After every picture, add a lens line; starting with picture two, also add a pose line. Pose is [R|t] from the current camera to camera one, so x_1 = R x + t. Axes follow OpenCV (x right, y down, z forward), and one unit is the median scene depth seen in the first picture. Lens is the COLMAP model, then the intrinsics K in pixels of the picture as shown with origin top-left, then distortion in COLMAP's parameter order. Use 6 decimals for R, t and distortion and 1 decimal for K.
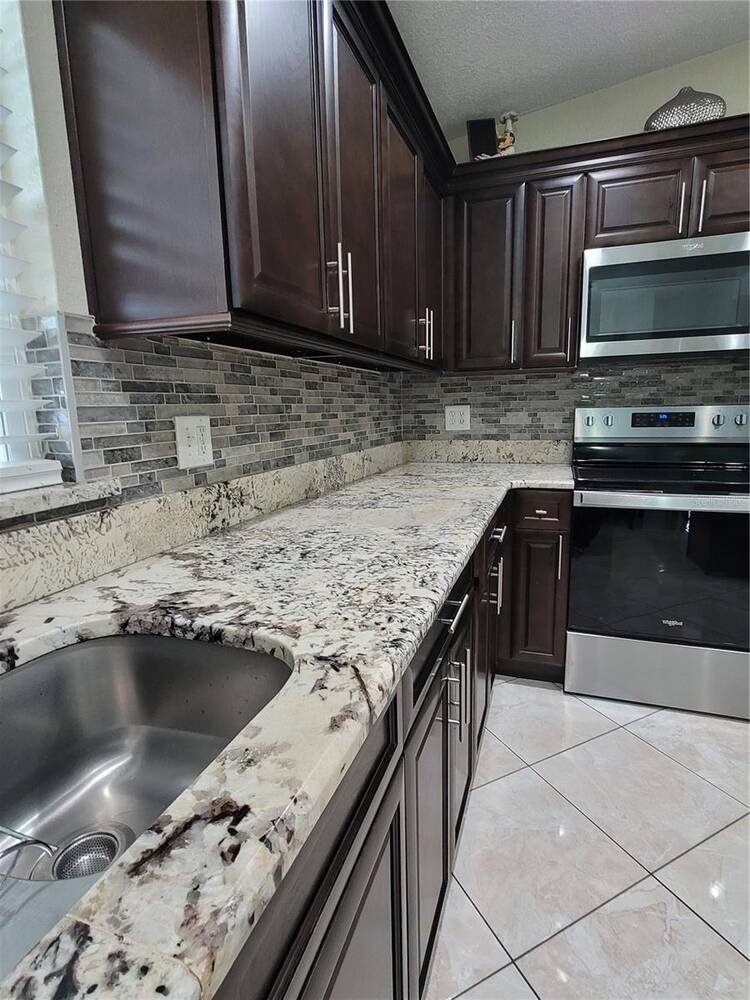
lens RADIAL K [[504.8, 0, 381.3], [0, 504.8, 498.4], [0, 0, 1]] dist [-0.006431, -0.000046]
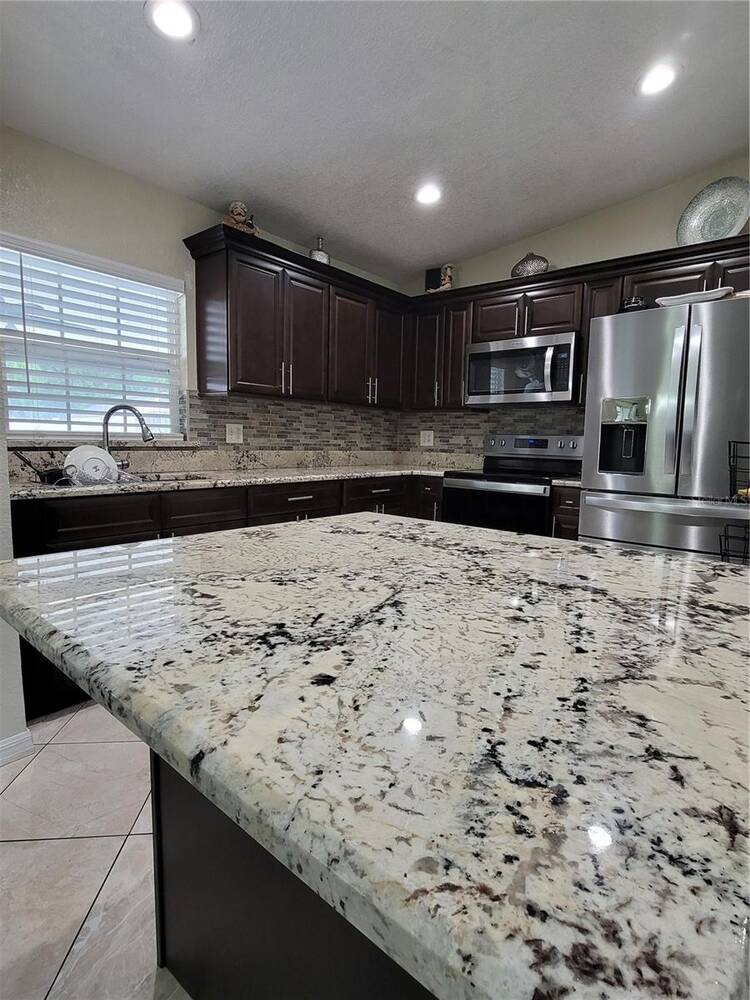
lens RADIAL K [[504.8, 0, 381.3], [0, 504.8, 498.4], [0, 0, 1]] dist [-0.006431, -0.000046]
pose [[0.935846, 0.087036, -0.341491, 0.873903], [-0.108135, 0.993197, -0.043205, 0.174680], [0.335408, 0.077360, 0.938891, -0.819052]]
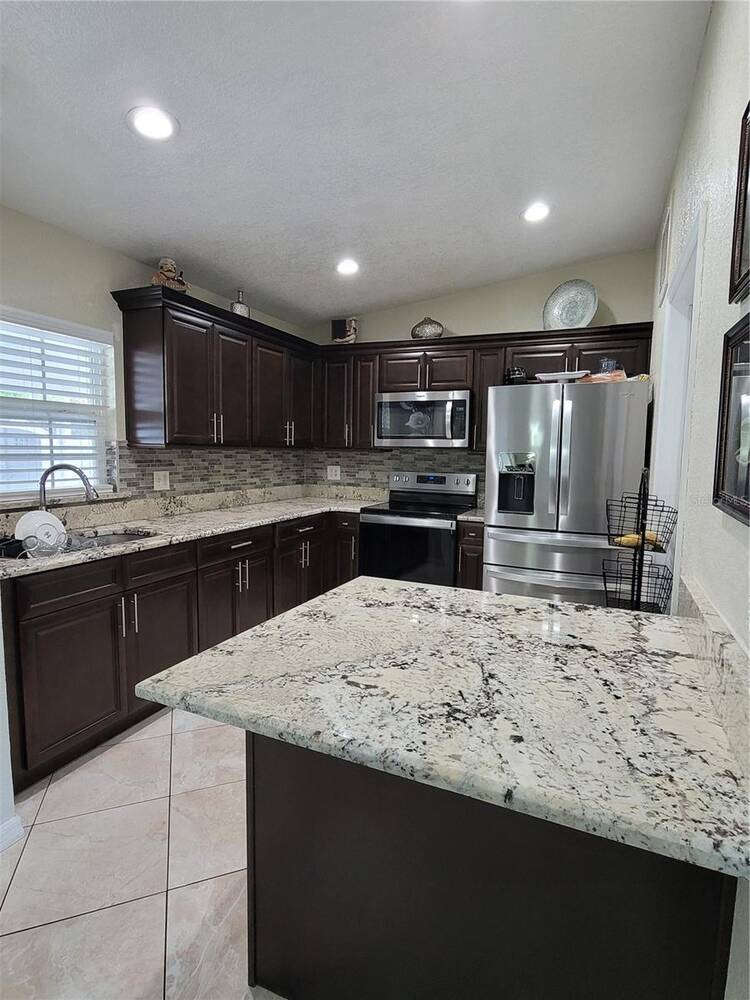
lens RADIAL K [[504.8, 0, 381.3], [0, 504.8, 498.4], [0, 0, 1]] dist [-0.006431, -0.000046]
pose [[0.995926, 0.051551, -0.073979, 0.671263], [-0.057407, 0.995193, -0.079346, 0.085471], [0.069533, 0.083270, 0.994098, -1.060512]]
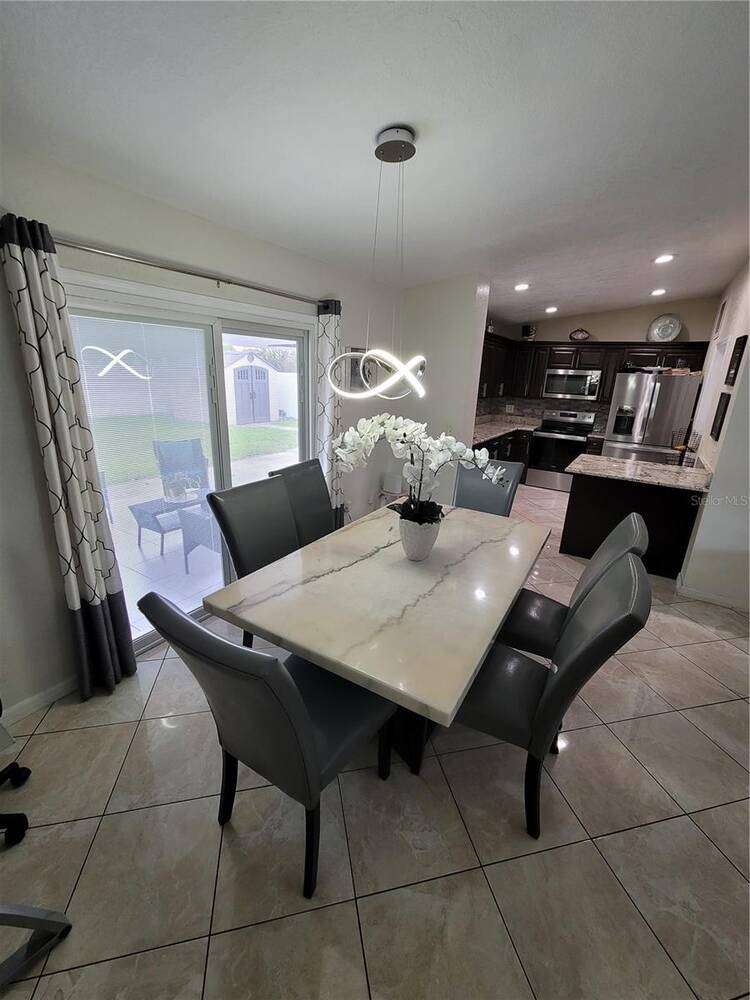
lens RADIAL K [[412.9, 0, 378.0], [0, 412.9, 497.6], [0, 0, 1]] dist [-0.004842, -0.000489]
pose [[0.971365, 0.128347, -0.199942, -0.103586], [-0.103998, 0.986321, 0.127889, 0.232371], [0.213622, -0.103434, 0.971425, -2.748906]]
